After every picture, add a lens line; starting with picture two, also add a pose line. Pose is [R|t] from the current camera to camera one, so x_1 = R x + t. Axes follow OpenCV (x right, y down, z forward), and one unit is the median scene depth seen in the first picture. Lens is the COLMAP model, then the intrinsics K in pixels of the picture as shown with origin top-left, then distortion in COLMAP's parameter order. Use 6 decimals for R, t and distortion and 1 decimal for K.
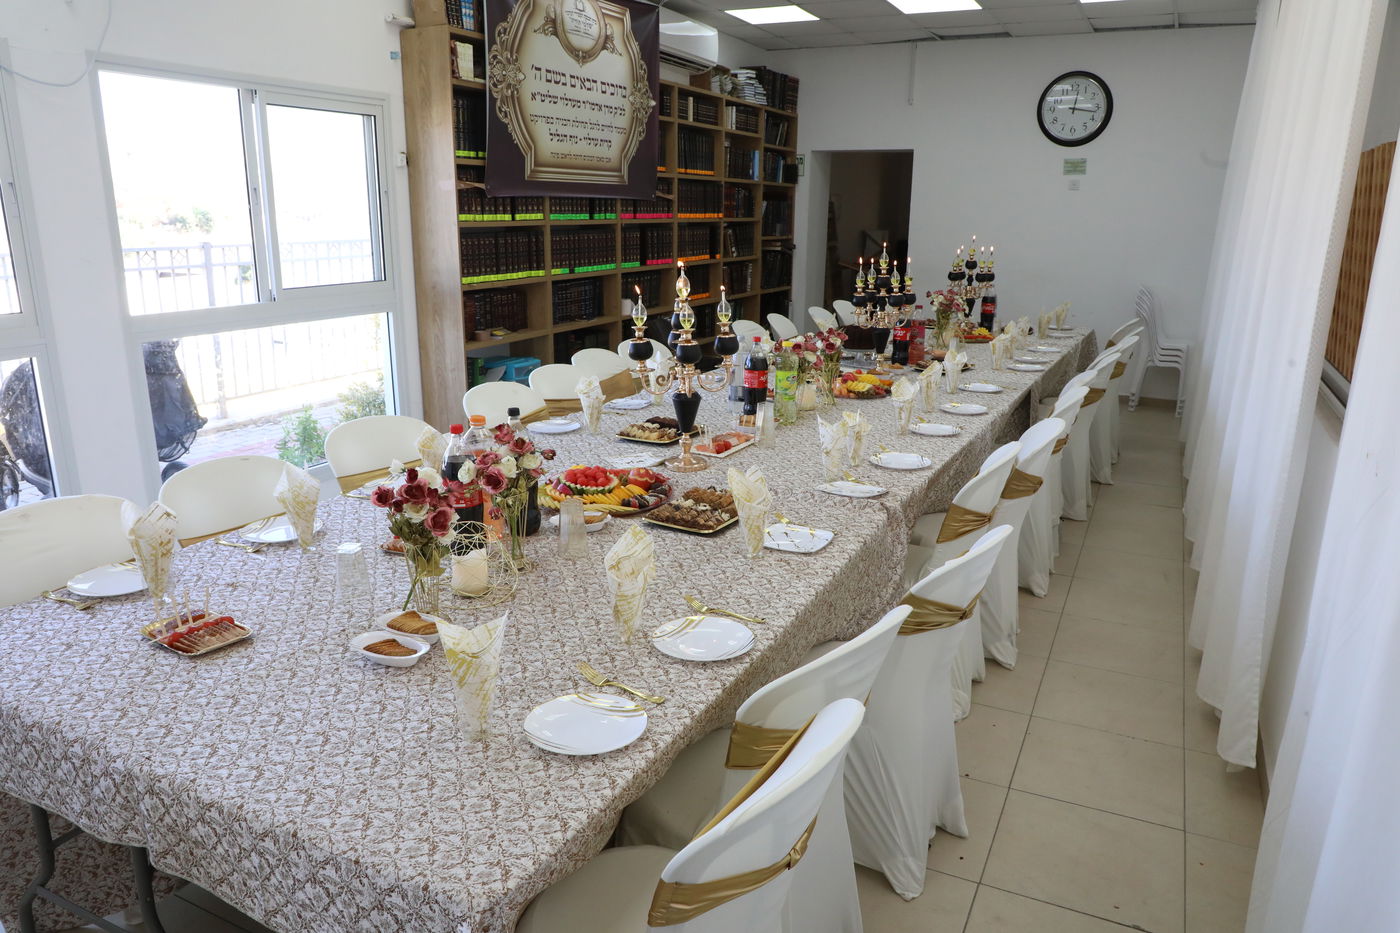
lens RADIAL K [[953.1, 0, 697.8], [0, 953.1, 472.4], [0, 0, 1]] dist [-0.089048, 0.046170]
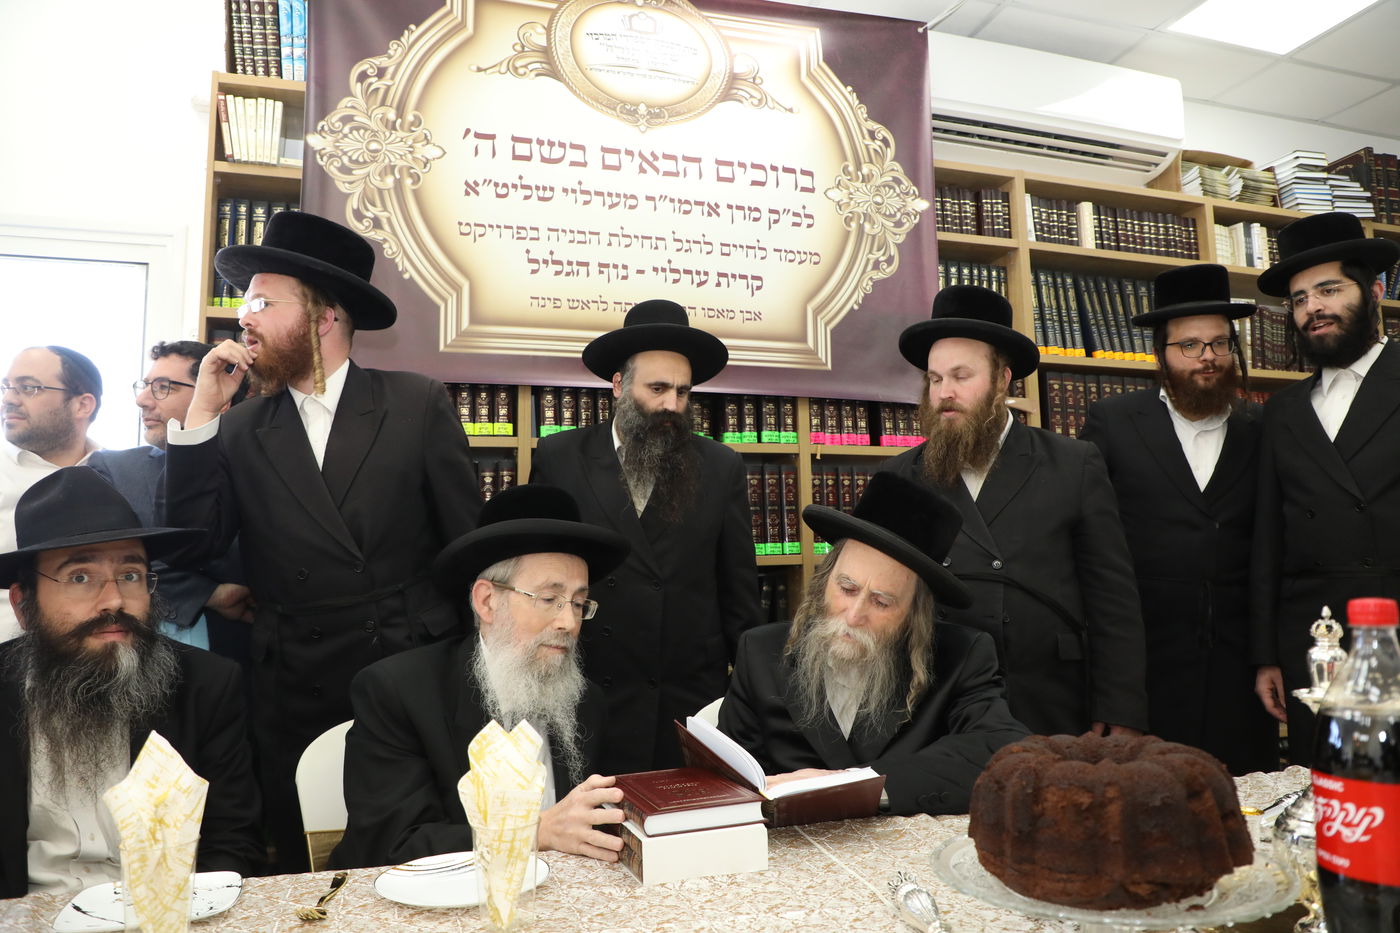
lens RADIAL K [[953.1, 0, 697.8], [0, 953.1, 472.4], [0, 0, 1]] dist [-0.089048, 0.046170]
pose [[0.685296, -0.093412, -0.722249, 0.210340], [-0.172700, 0.942607, -0.285775, -0.120237], [0.707491, 0.320573, 0.629833, 0.700414]]
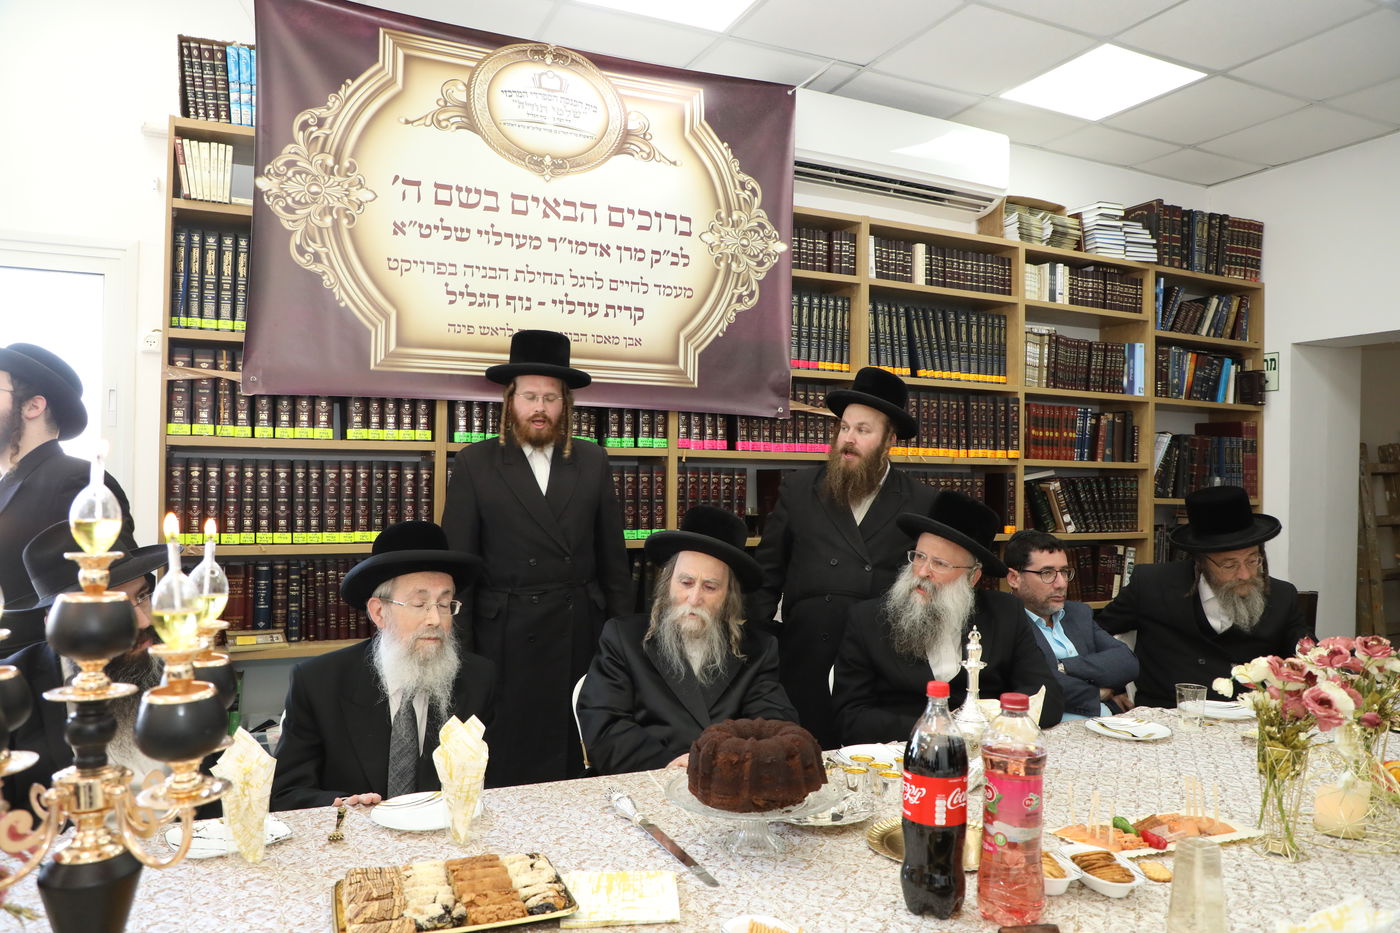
lens RADIAL K [[953.1, 0, 697.8], [0, 953.1, 472.4], [0, 0, 1]] dist [-0.089048, 0.046170]
pose [[0.772246, -0.000422, -0.635323, 0.281788], [-0.178107, 0.959756, -0.217130, -0.141134], [0.609847, 0.280833, 0.741093, 0.620192]]
